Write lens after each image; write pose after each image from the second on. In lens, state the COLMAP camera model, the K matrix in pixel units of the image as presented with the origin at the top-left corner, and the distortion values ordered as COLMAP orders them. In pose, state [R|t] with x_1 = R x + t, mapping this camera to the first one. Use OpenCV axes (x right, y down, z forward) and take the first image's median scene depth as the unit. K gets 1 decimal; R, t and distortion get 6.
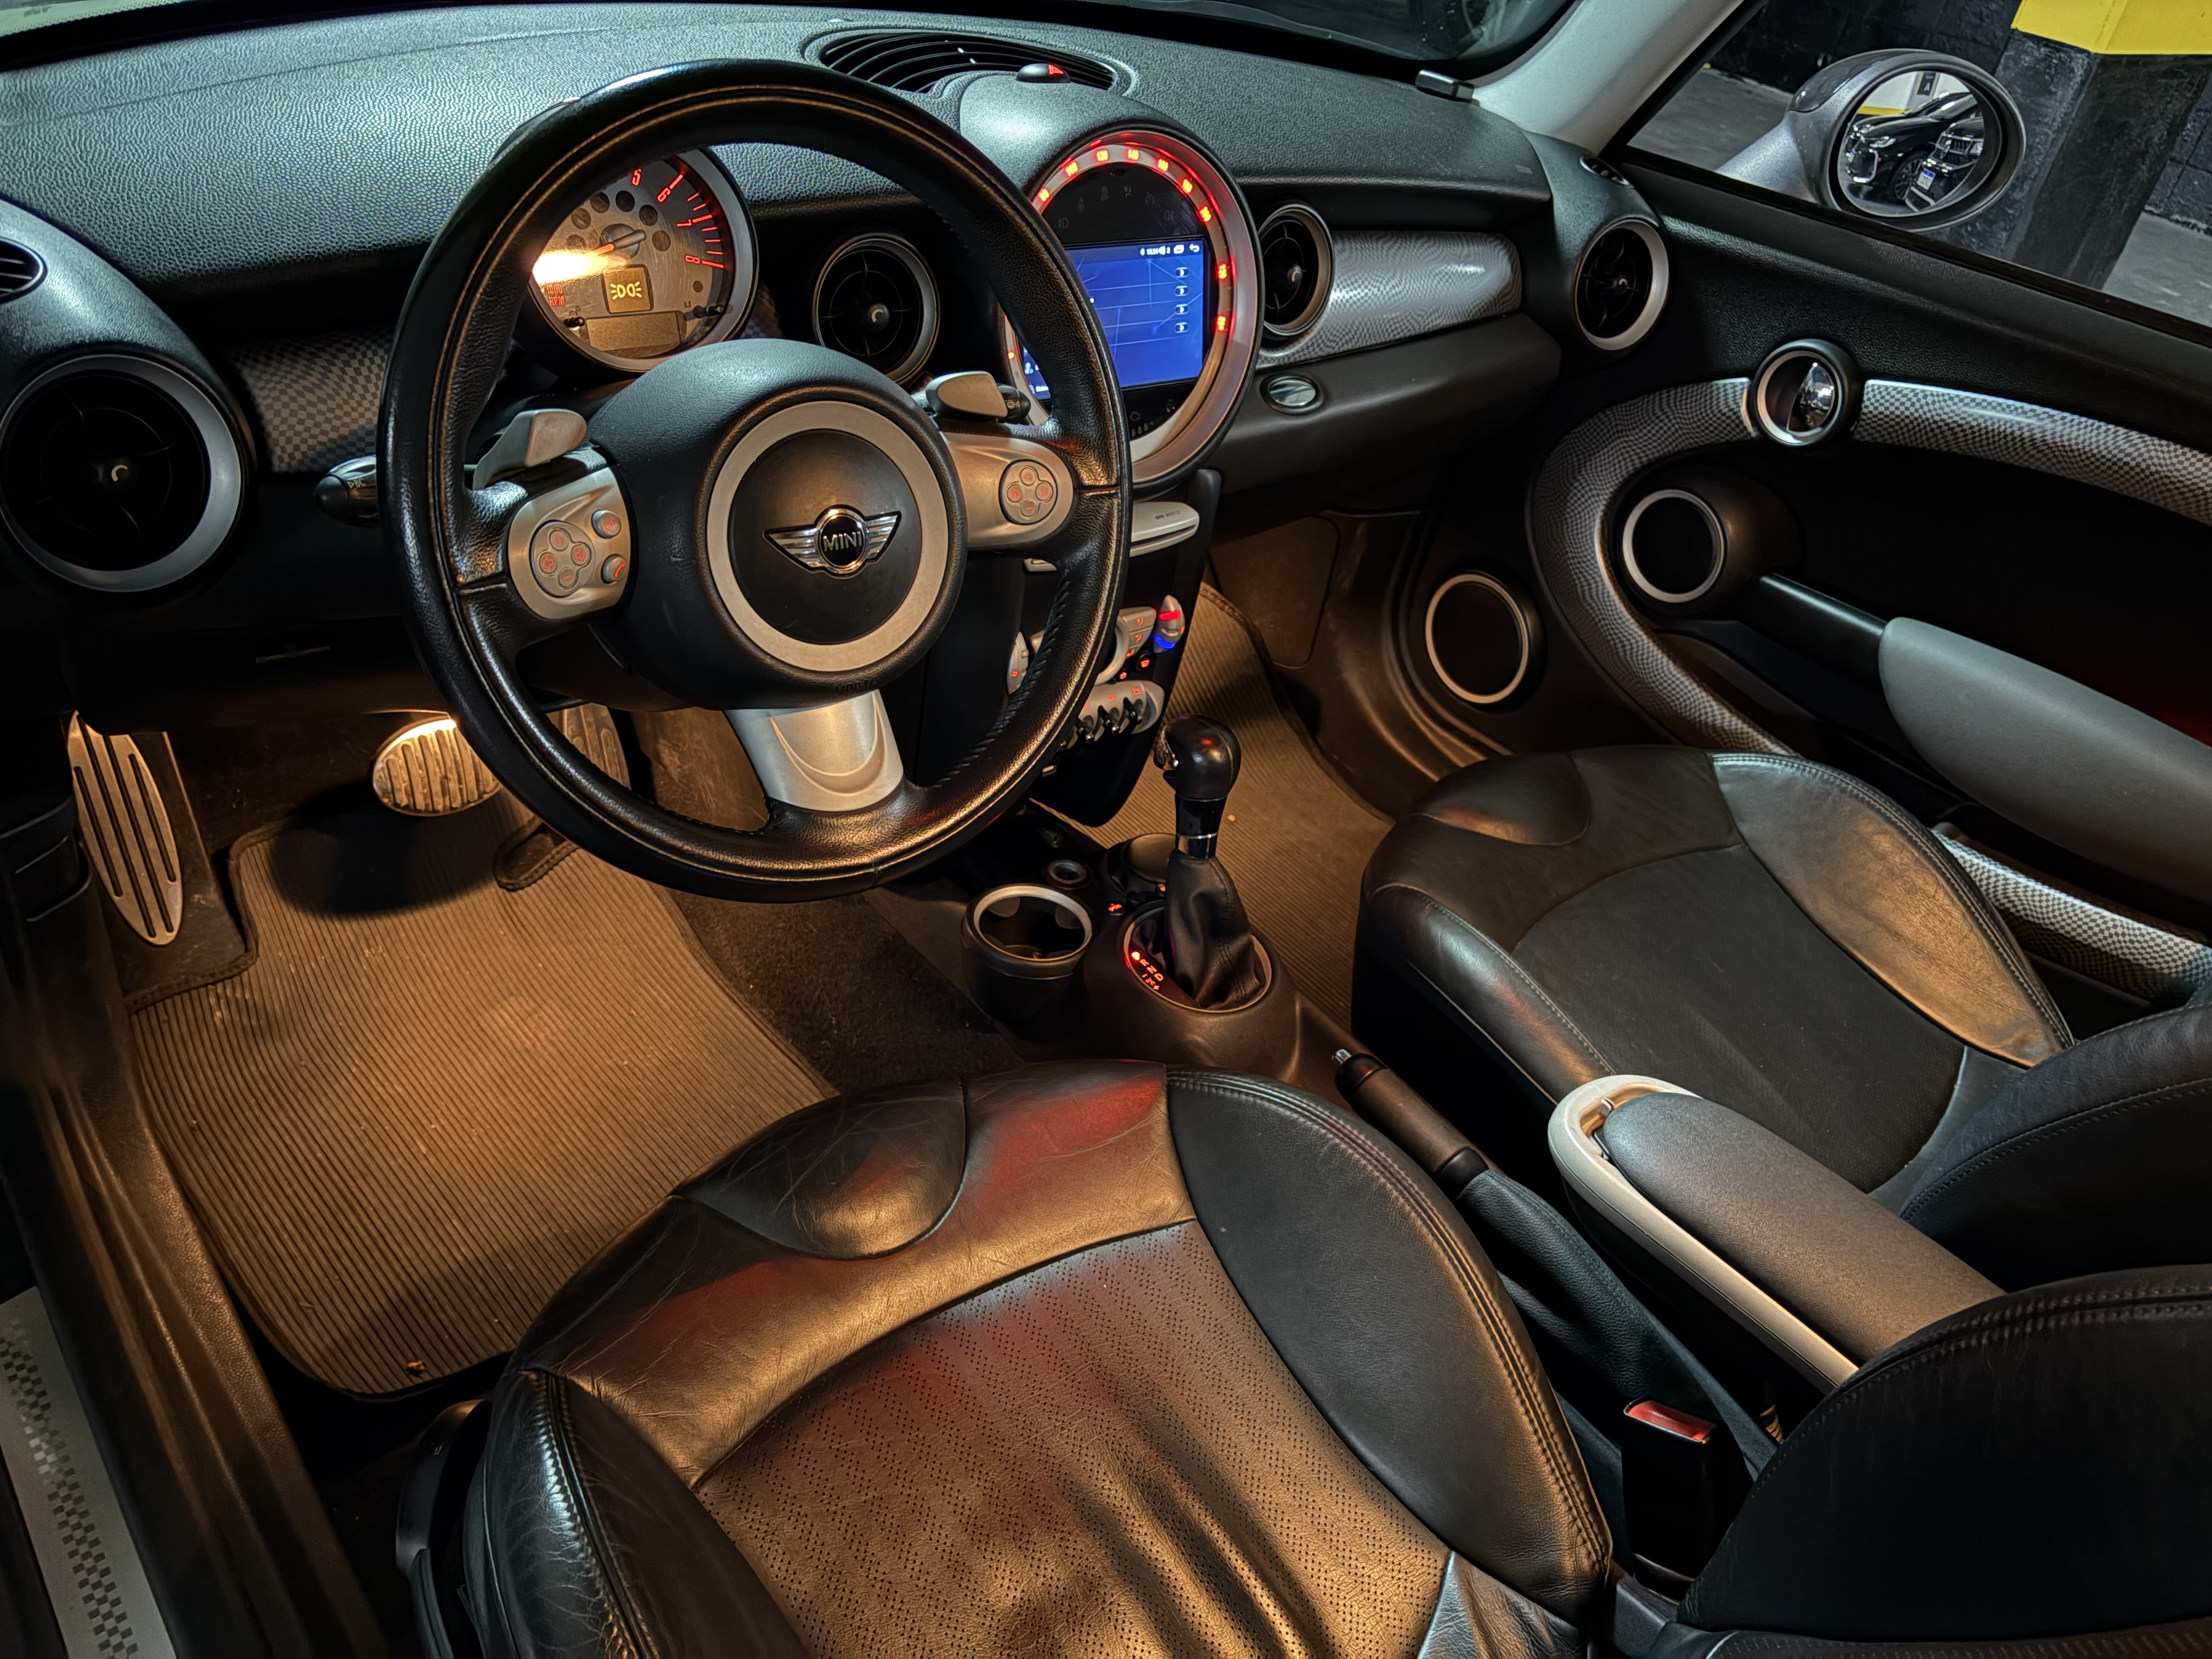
lens RADIAL K [[1647.7, 0, 1106.0], [0, 1647.7, 829.5], [0, 0, 1]] dist [0.058036, -0.001167]
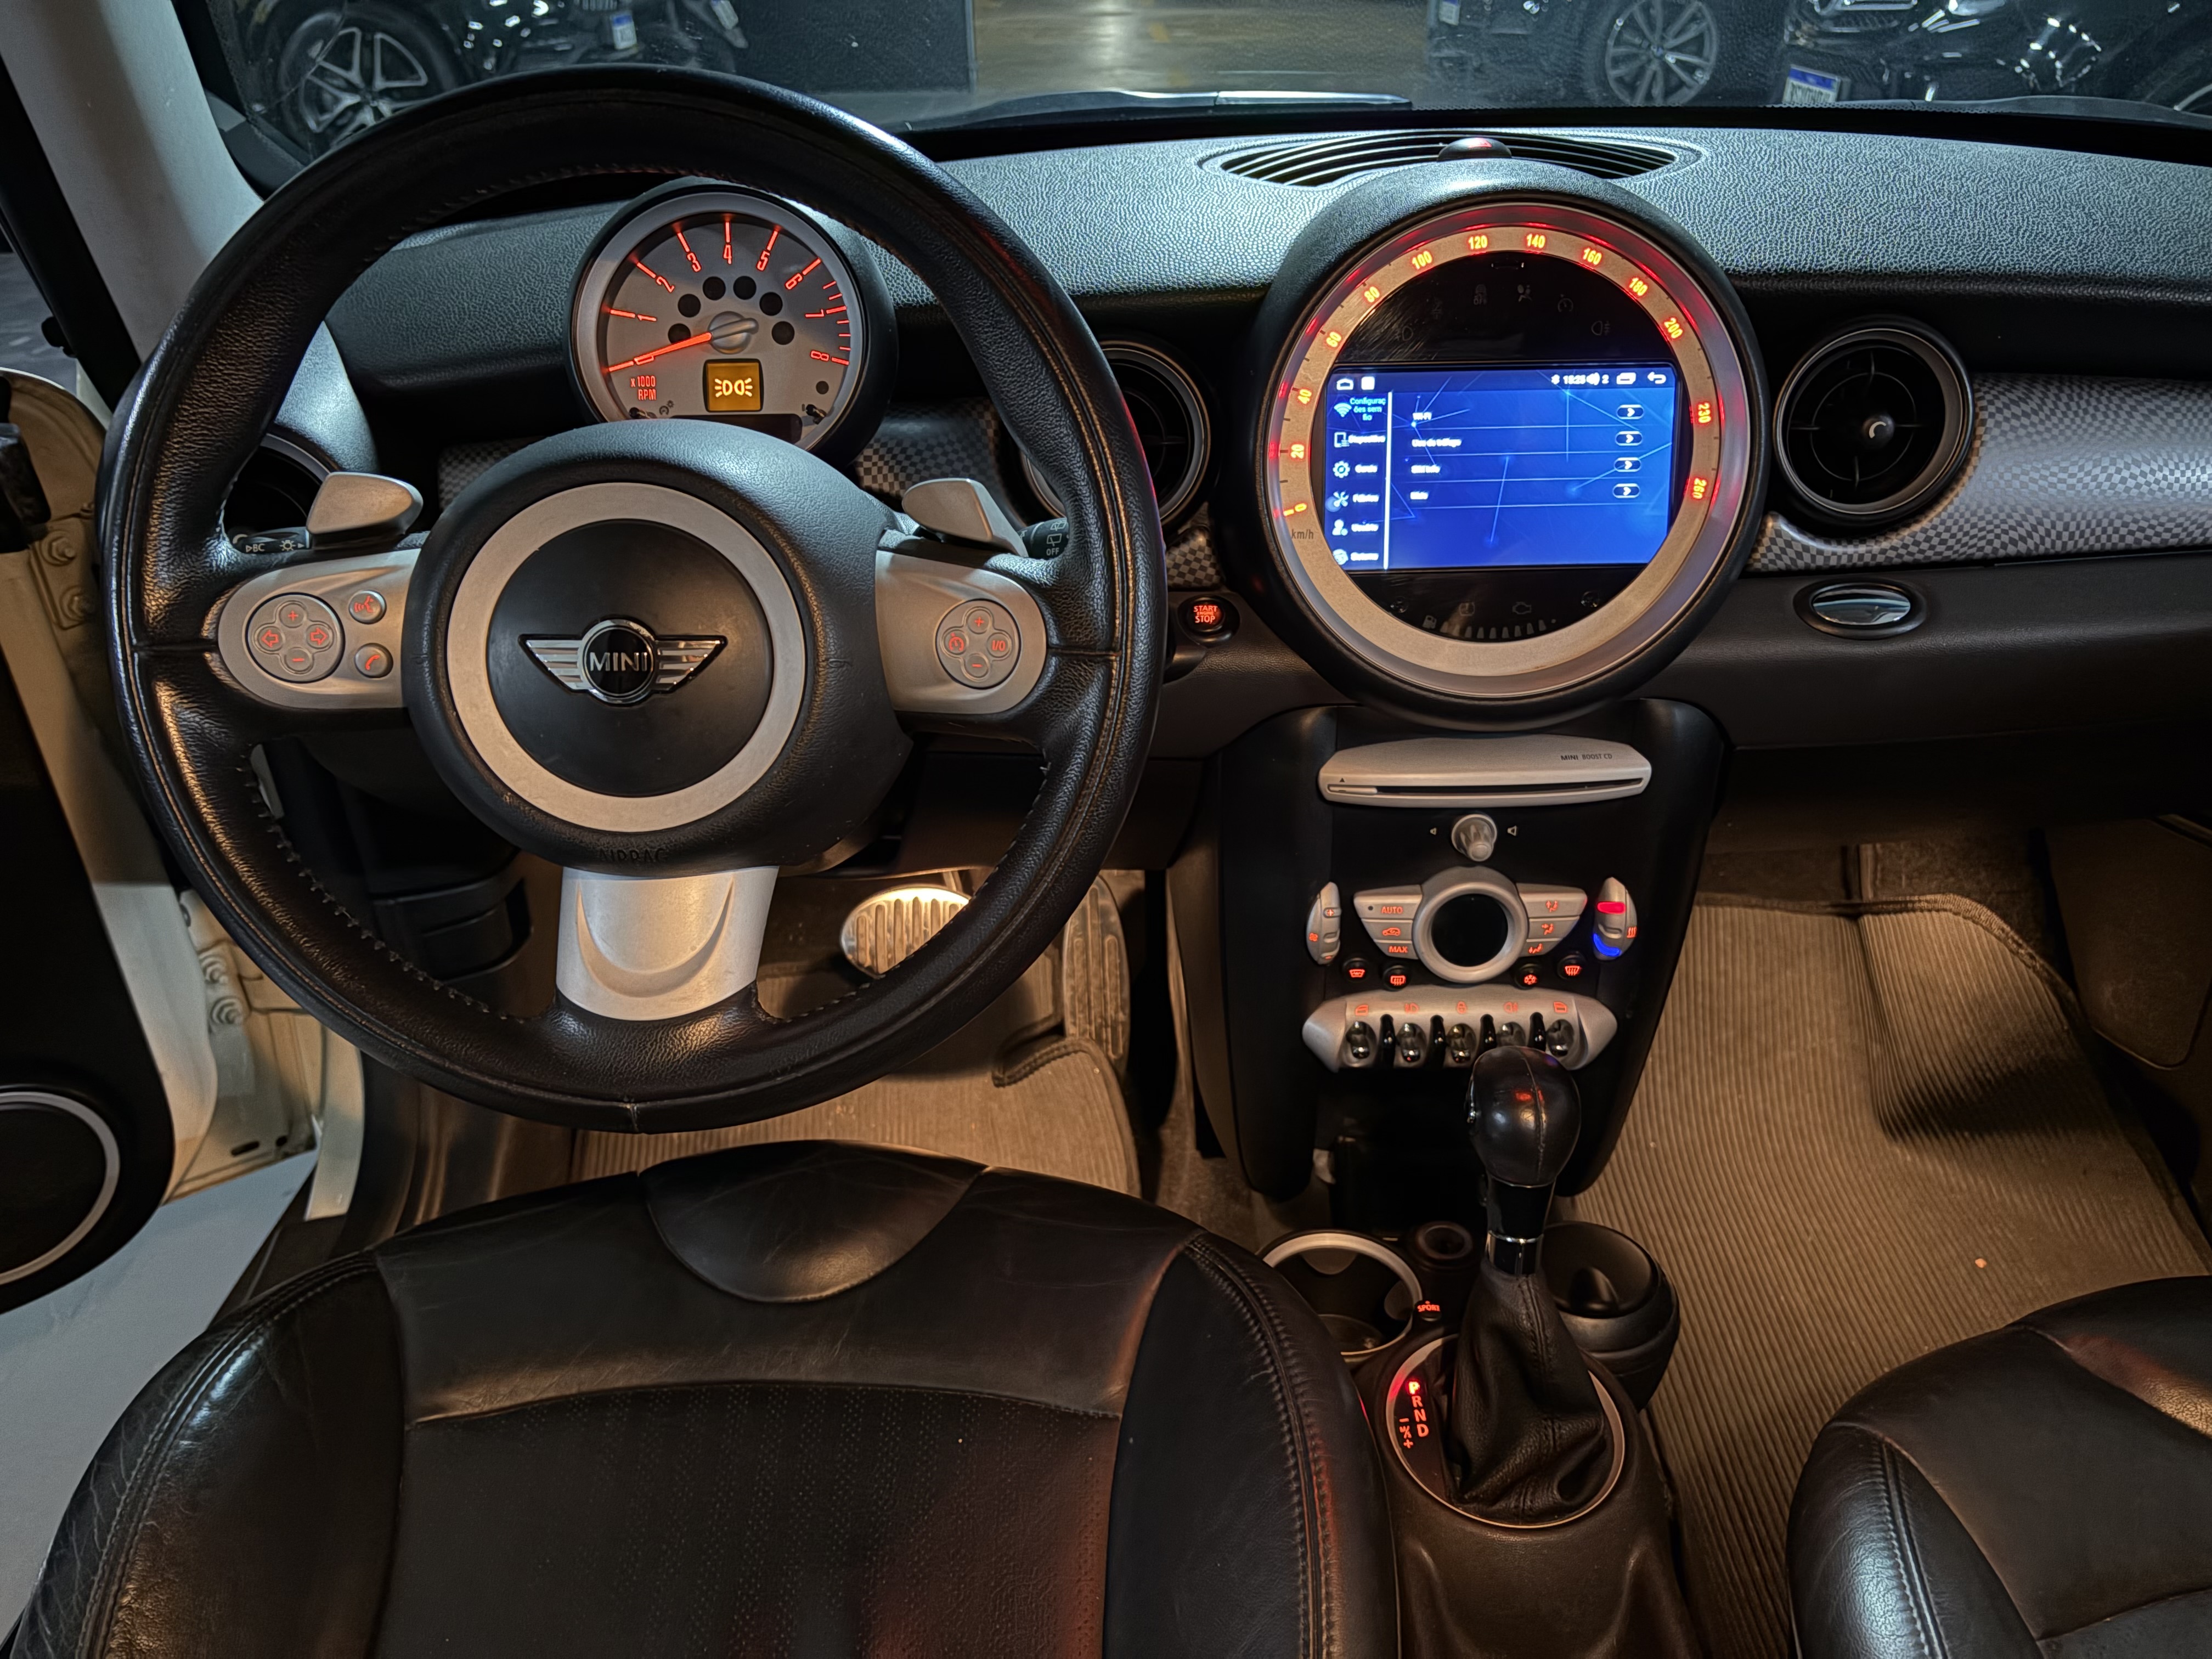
lens RADIAL K [[1689.4, 0, 1106.0], [0, 1689.4, 829.5], [0, 0, 1]] dist [0.013163, 0.000581]
pose [[0.773921, 0.151332, -0.614935, 0.329305], [-0.246072, 0.966587, -0.071819, -0.066177], [0.583519, 0.206900, 0.785301, 0.359369]]
